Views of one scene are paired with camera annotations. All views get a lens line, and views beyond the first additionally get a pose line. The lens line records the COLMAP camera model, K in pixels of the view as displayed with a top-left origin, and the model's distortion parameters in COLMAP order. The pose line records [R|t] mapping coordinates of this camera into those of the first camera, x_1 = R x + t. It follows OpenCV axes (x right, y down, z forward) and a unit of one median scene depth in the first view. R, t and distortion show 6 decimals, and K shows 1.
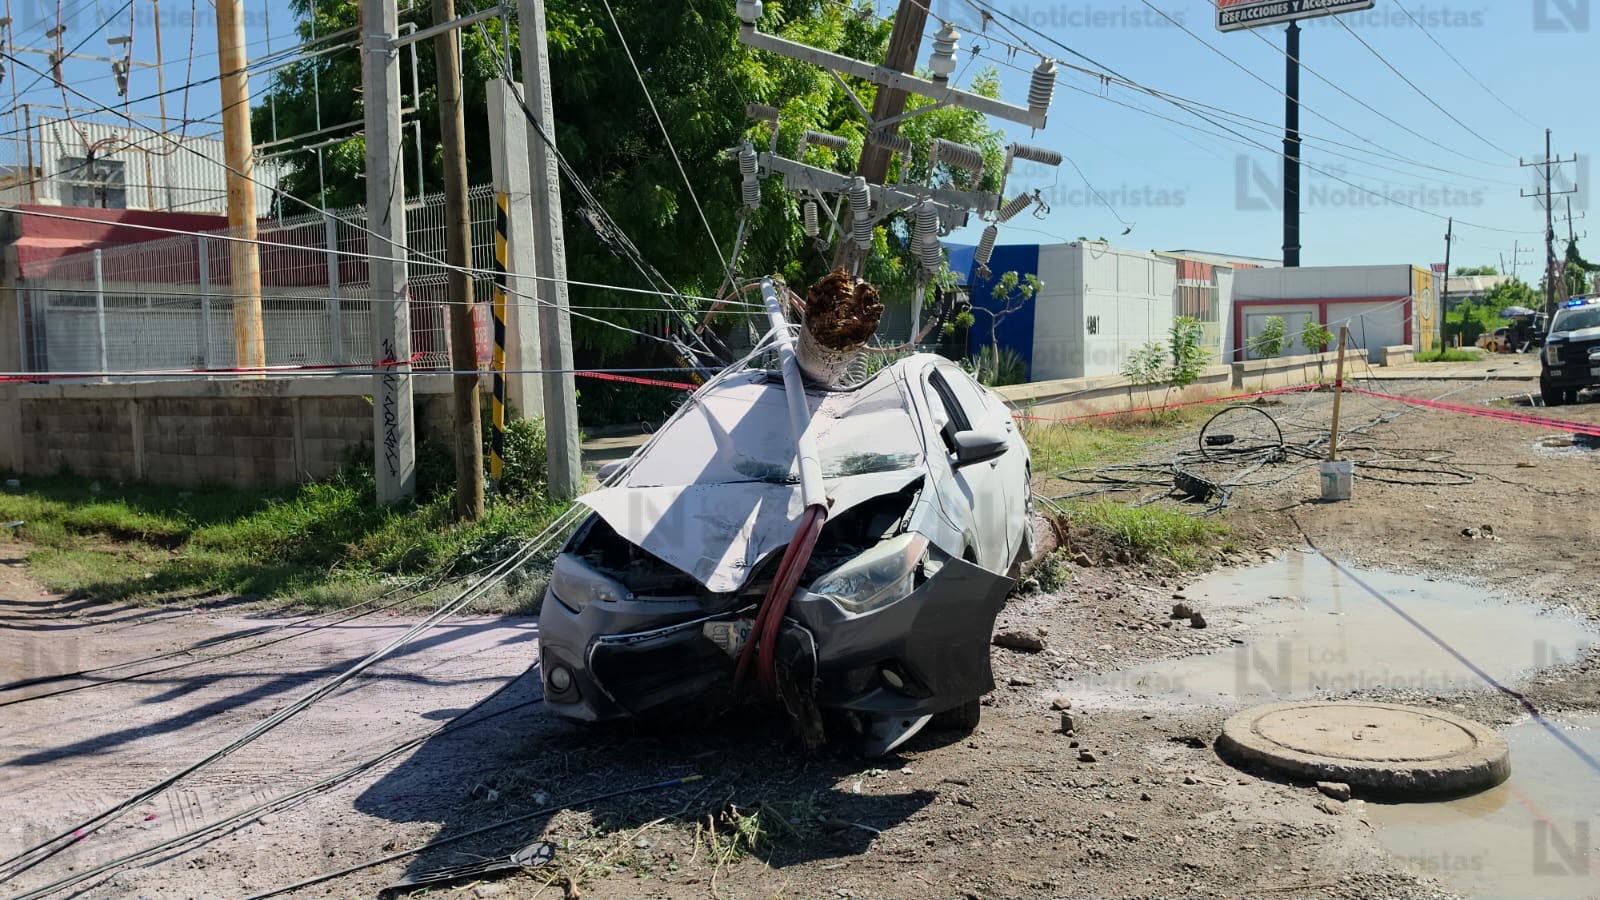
lens RADIAL K [[1366.1, 0, 819.3], [0, 1366.1, 438.7], [0, 0, 1]] dist [0.119864, -0.189161]
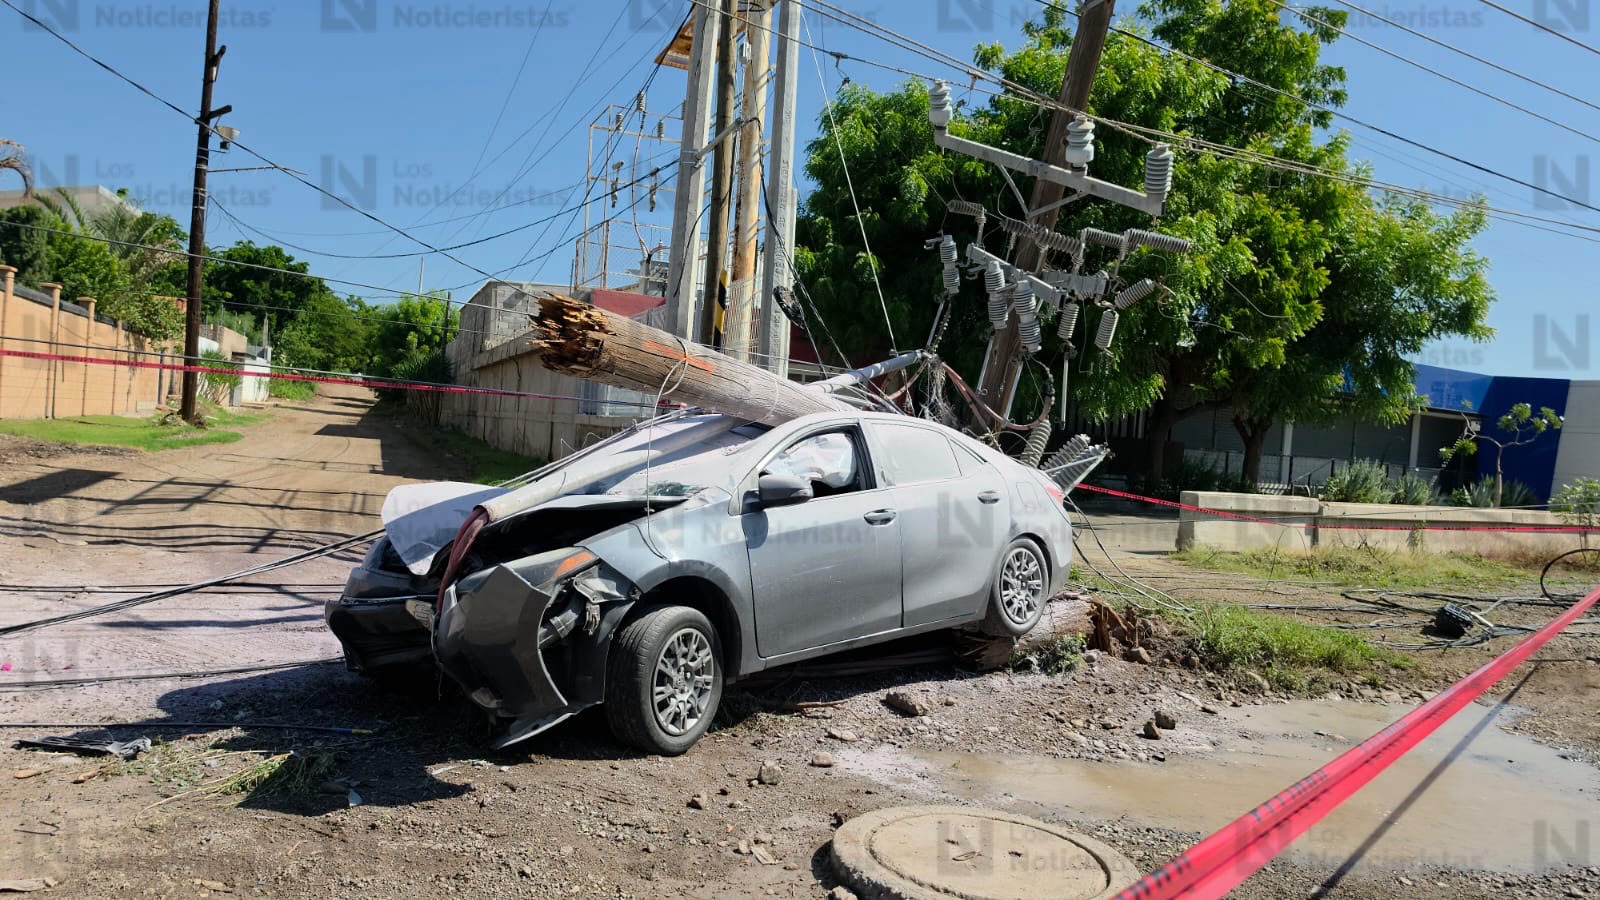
lens RADIAL K [[1120.6, 0, 800.0], [0, 1120.6, 450.0], [0, 0, 1]] dist [0.097413, -0.158961]
pose [[0.870616, 0.101072, -0.481469, 0.350460], [-0.129259, 0.991279, -0.025637, -0.002801], [0.474679, 0.084554, 0.876088, 0.179495]]
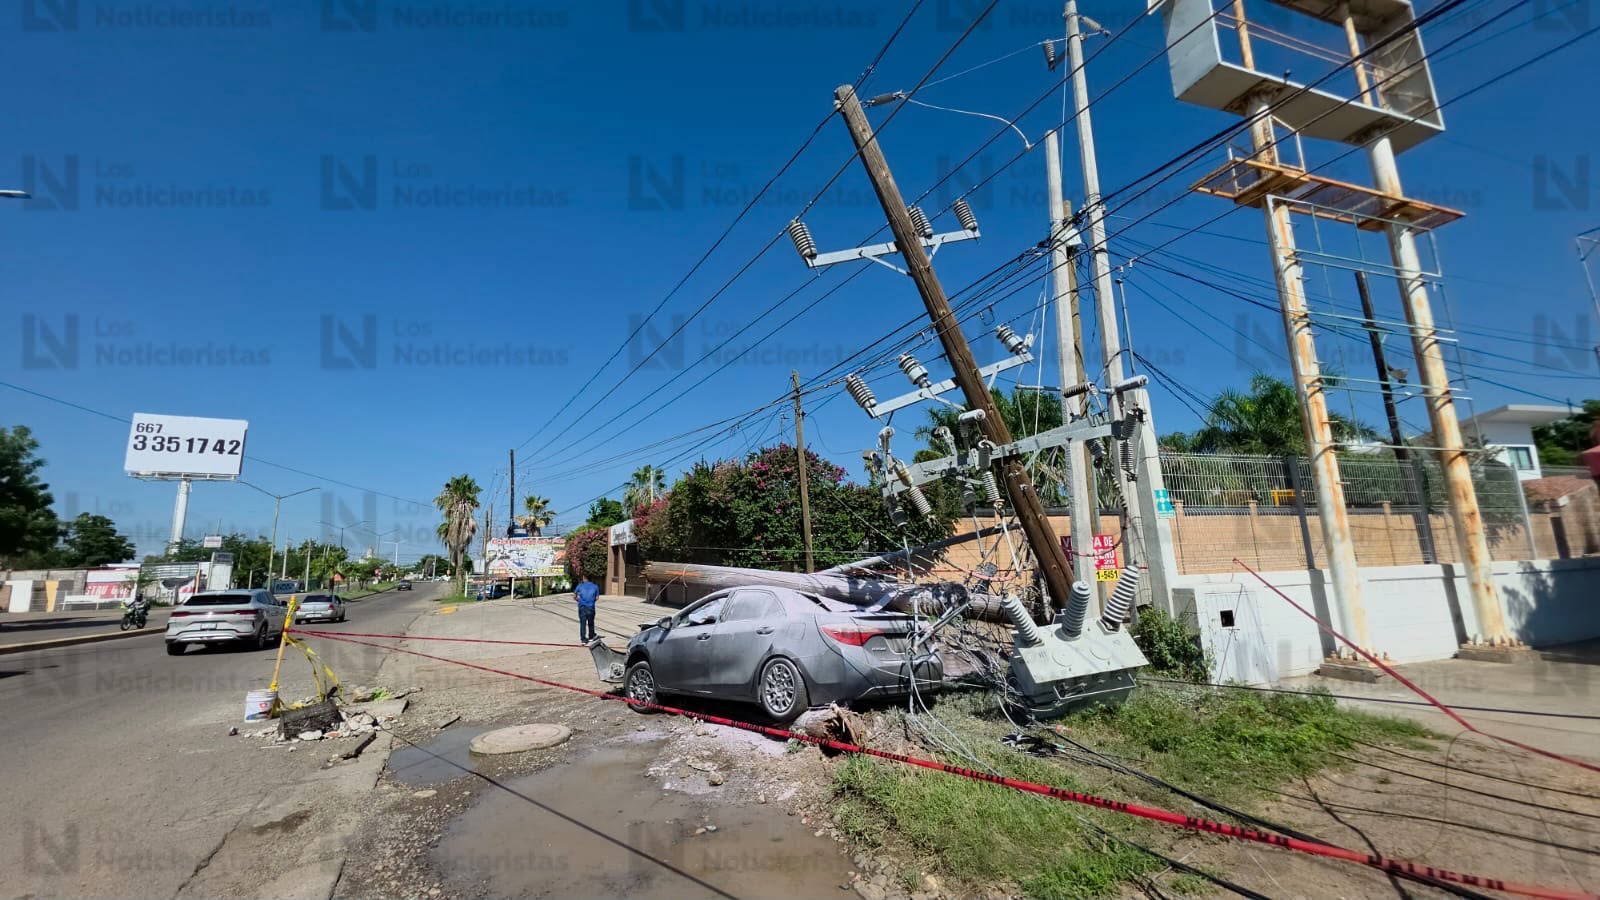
lens RADIAL K [[642.8, 0, 795.5], [0, 642.8, 444.7], [0, 0, 1]] dist [0.007027, -0.000153]
pose [[-0.532649, -0.114271, -0.838586, 0.731064], [-0.008361, 0.991505, -0.129798, -0.120656], [0.846295, -0.062126, -0.529080, 1.277207]]
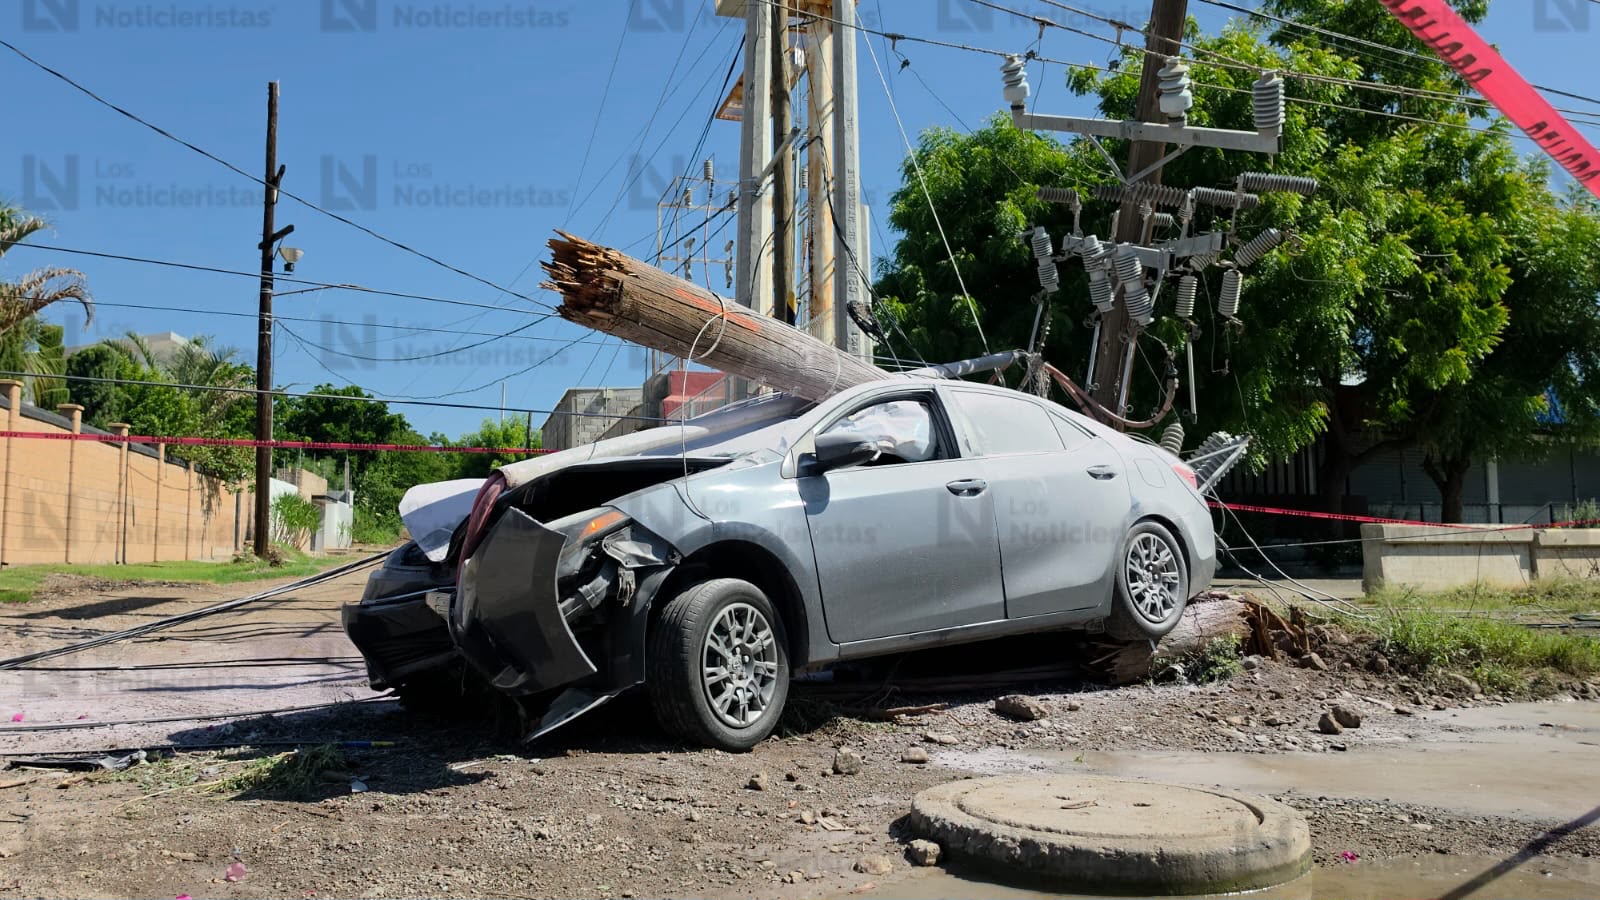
lens RADIAL K [[1241.5, 0, 784.7], [0, 1241.5, 442.2], [0, 0, 1]] dist [0.101055, -0.179798]
pose [[0.815837, -0.024425, -0.577766, 0.364754], [-0.056196, 0.991030, -0.121248, 0.067367], [0.575545, 0.131386, 0.807147, 0.219053]]
